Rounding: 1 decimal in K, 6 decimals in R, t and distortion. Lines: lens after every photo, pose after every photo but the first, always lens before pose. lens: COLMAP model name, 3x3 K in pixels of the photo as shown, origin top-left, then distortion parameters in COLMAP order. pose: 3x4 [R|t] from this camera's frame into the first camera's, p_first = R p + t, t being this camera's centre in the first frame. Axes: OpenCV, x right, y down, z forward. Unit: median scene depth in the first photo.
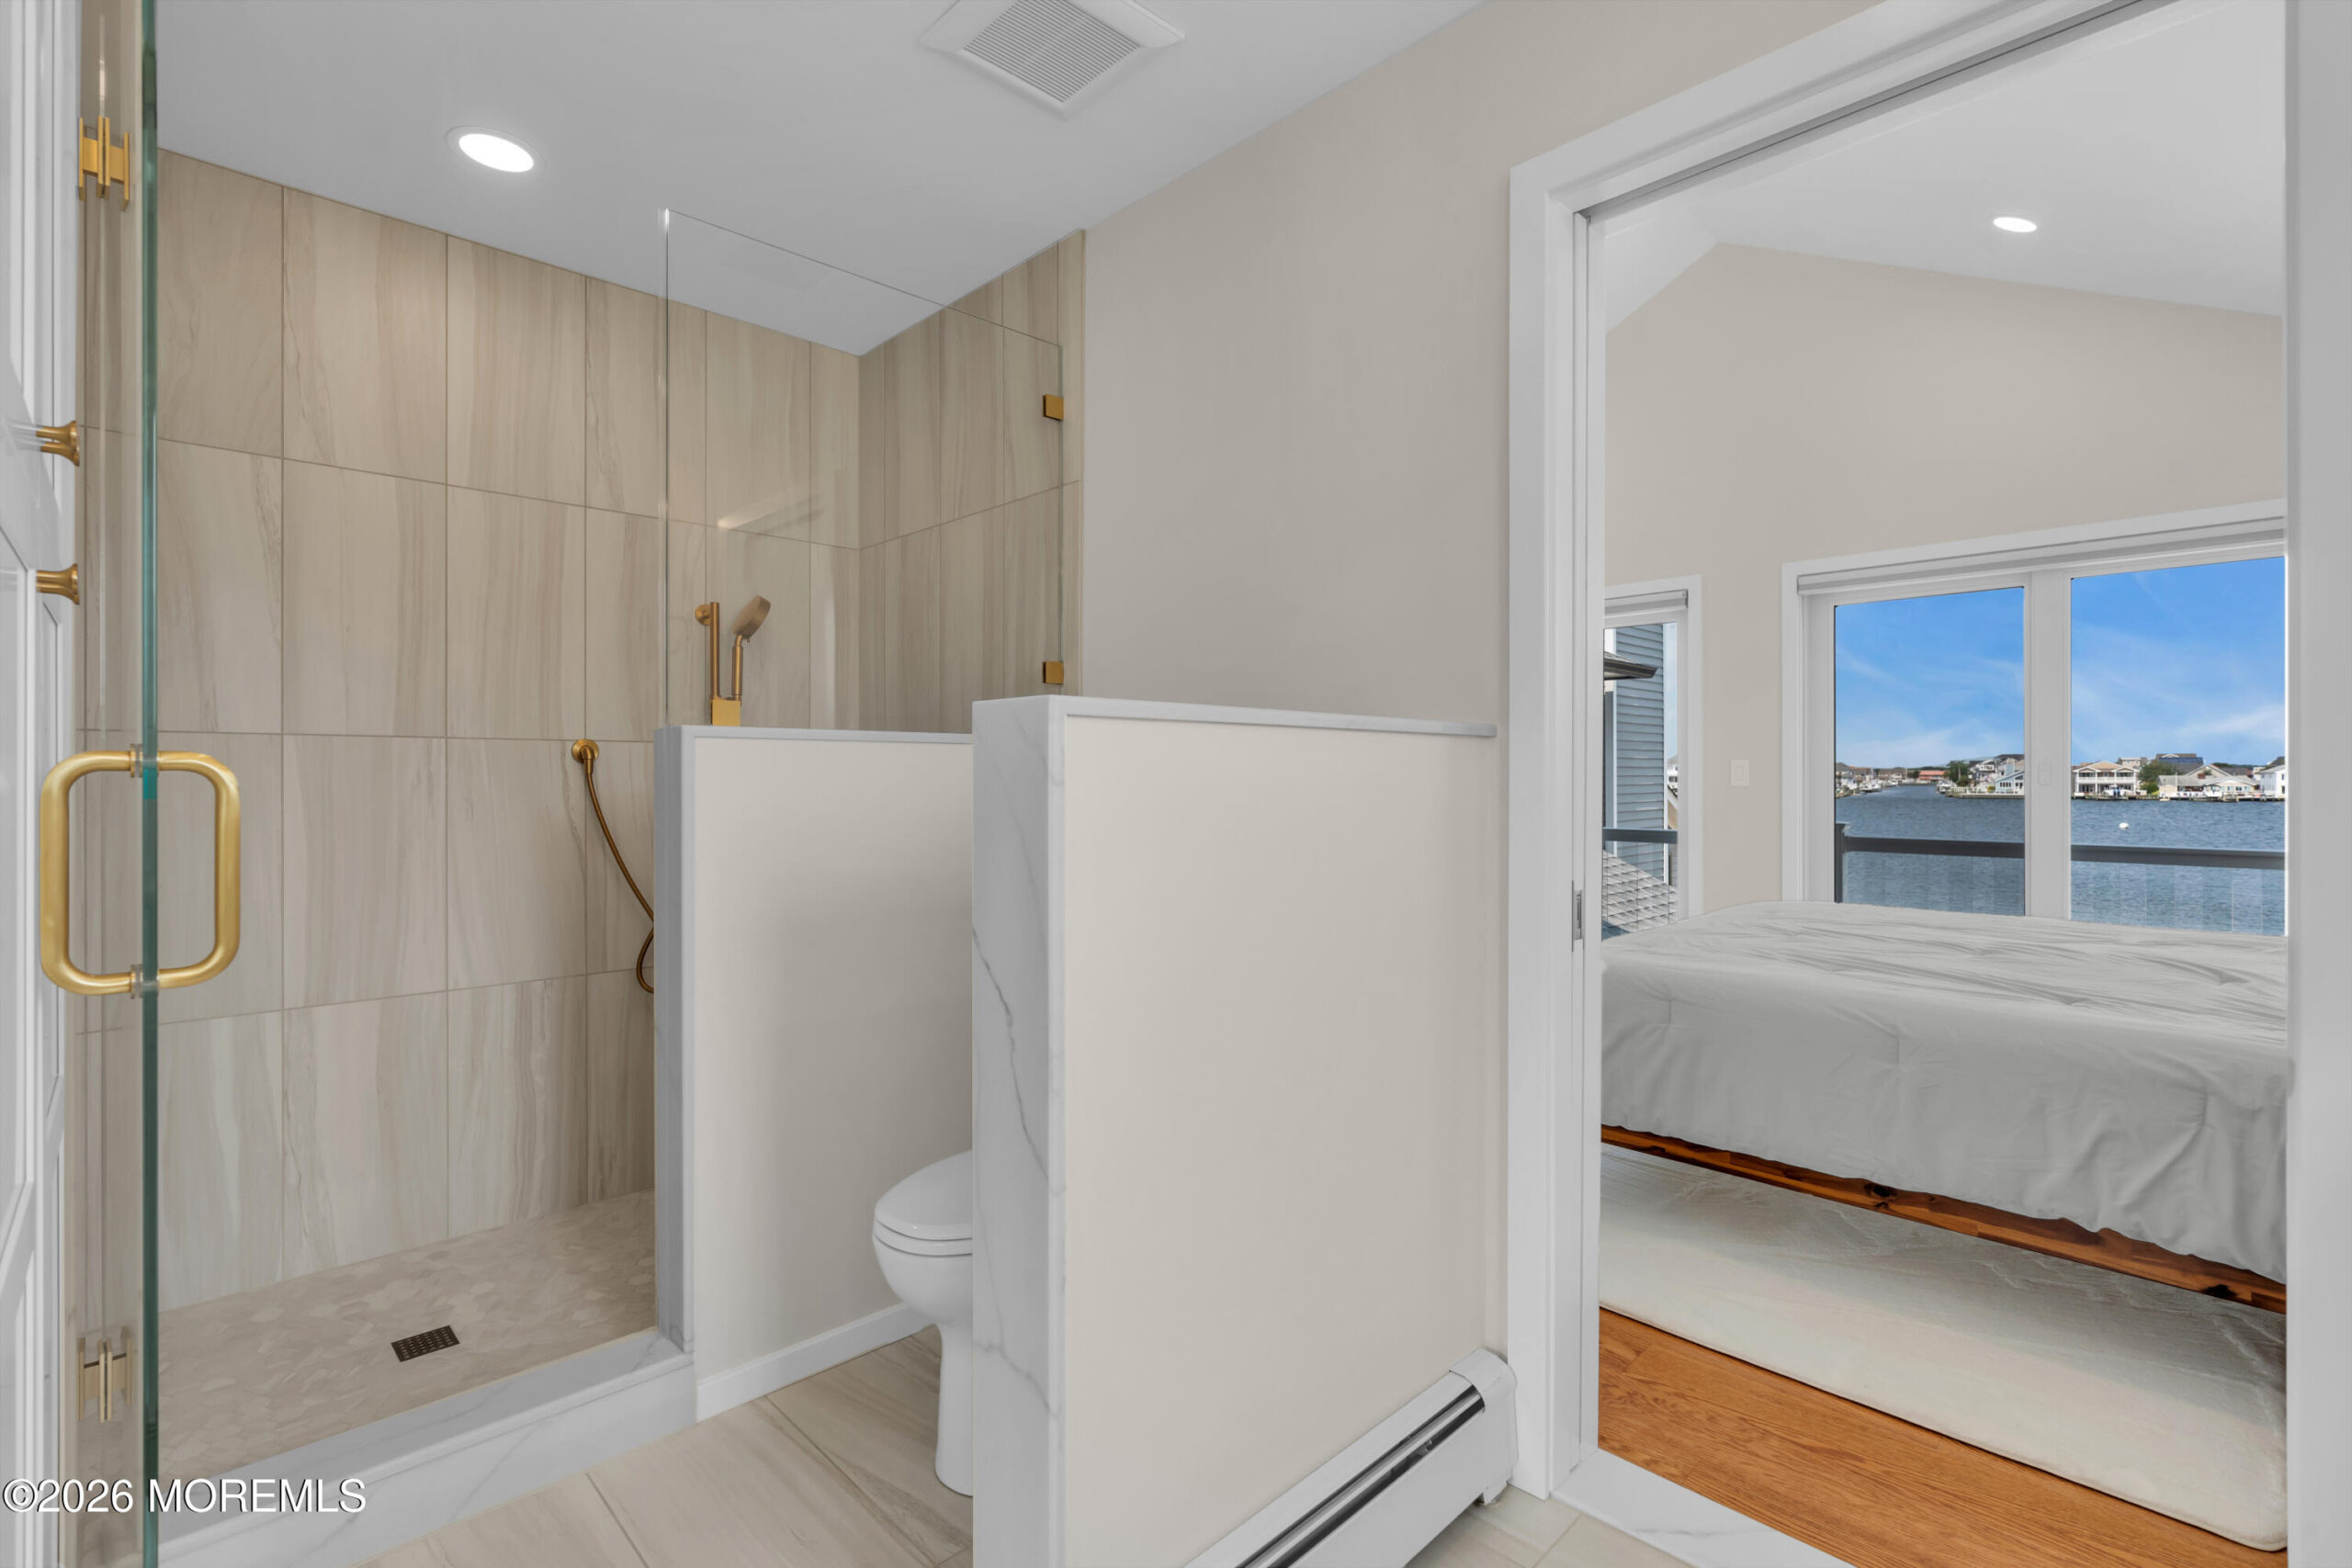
lens RADIAL K [[1078.9, 0, 1174.4], [0, 1078.9, 775.0], [0, 0, 1]] dist [-0.000570, 0.000435]
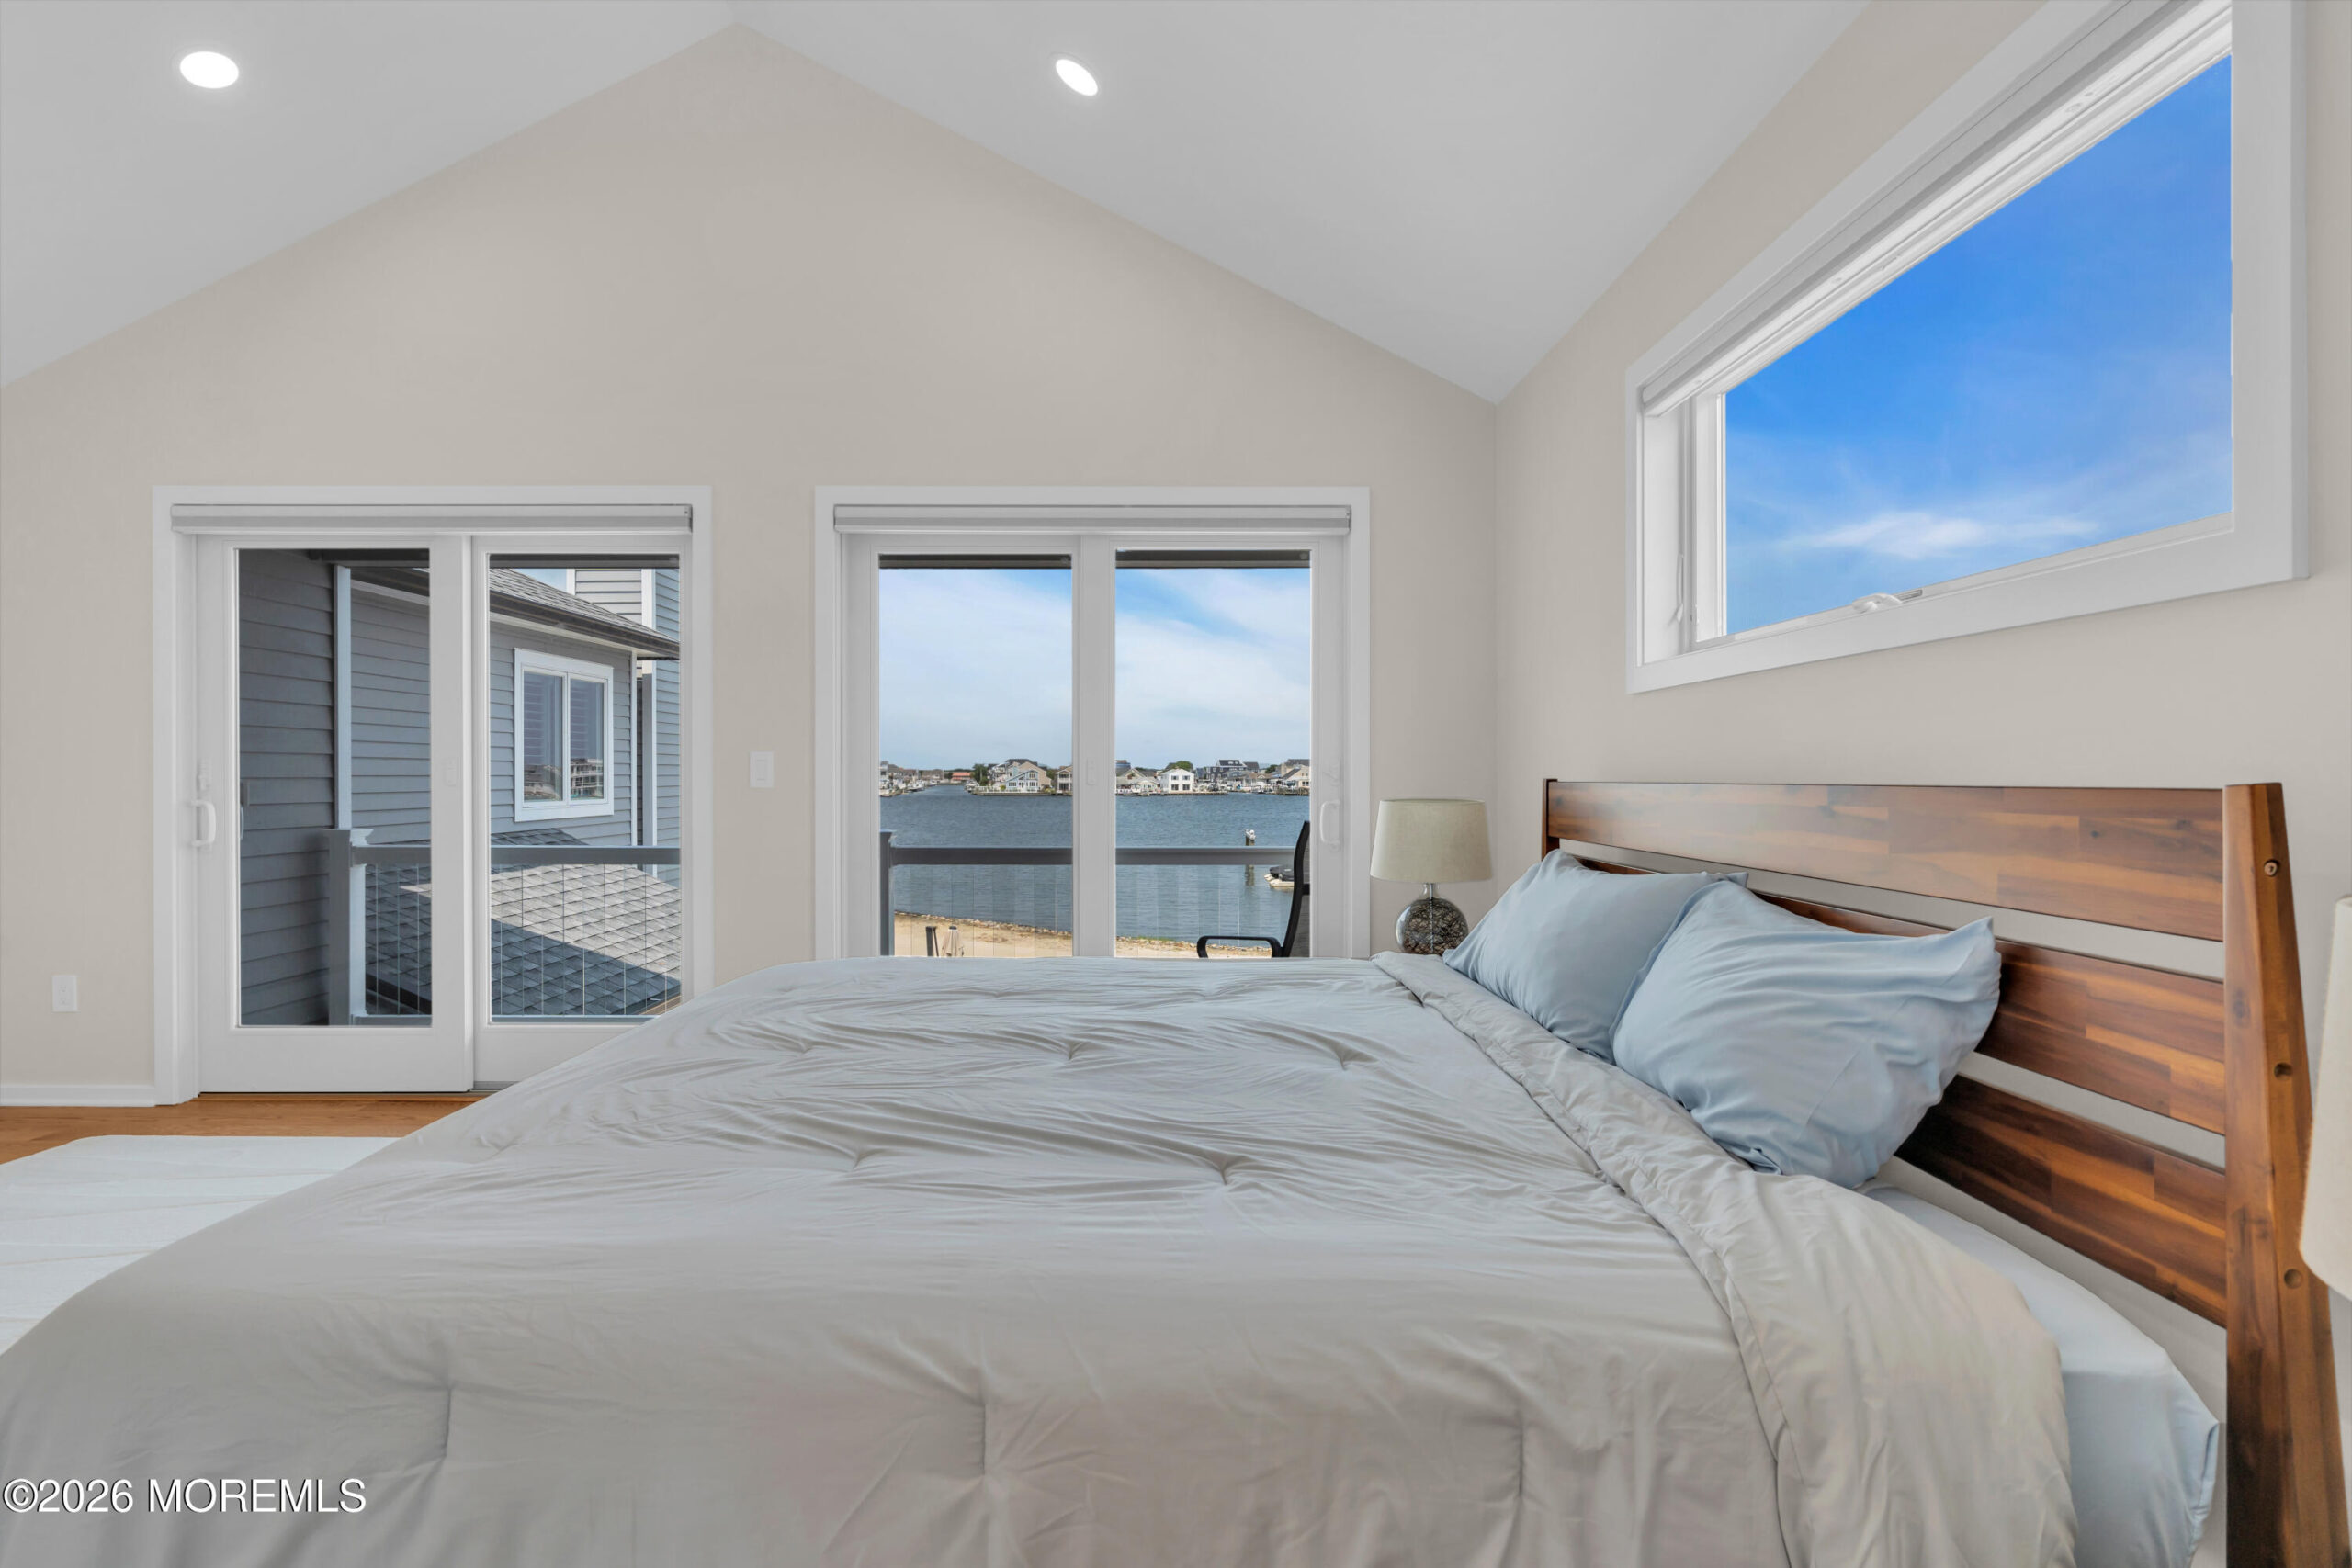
lens RADIAL K [[1121.1, 0, 1163.5], [0, 1121.1, 782.8], [0, 0, 1]] dist [0.000923, 0.000497]
pose [[0.703701, -0.001787, 0.710494, 0.185738], [-0.002950, 0.999981, 0.005437, 0.001709], [-0.710490, -0.005922, 0.703682, 0.290948]]
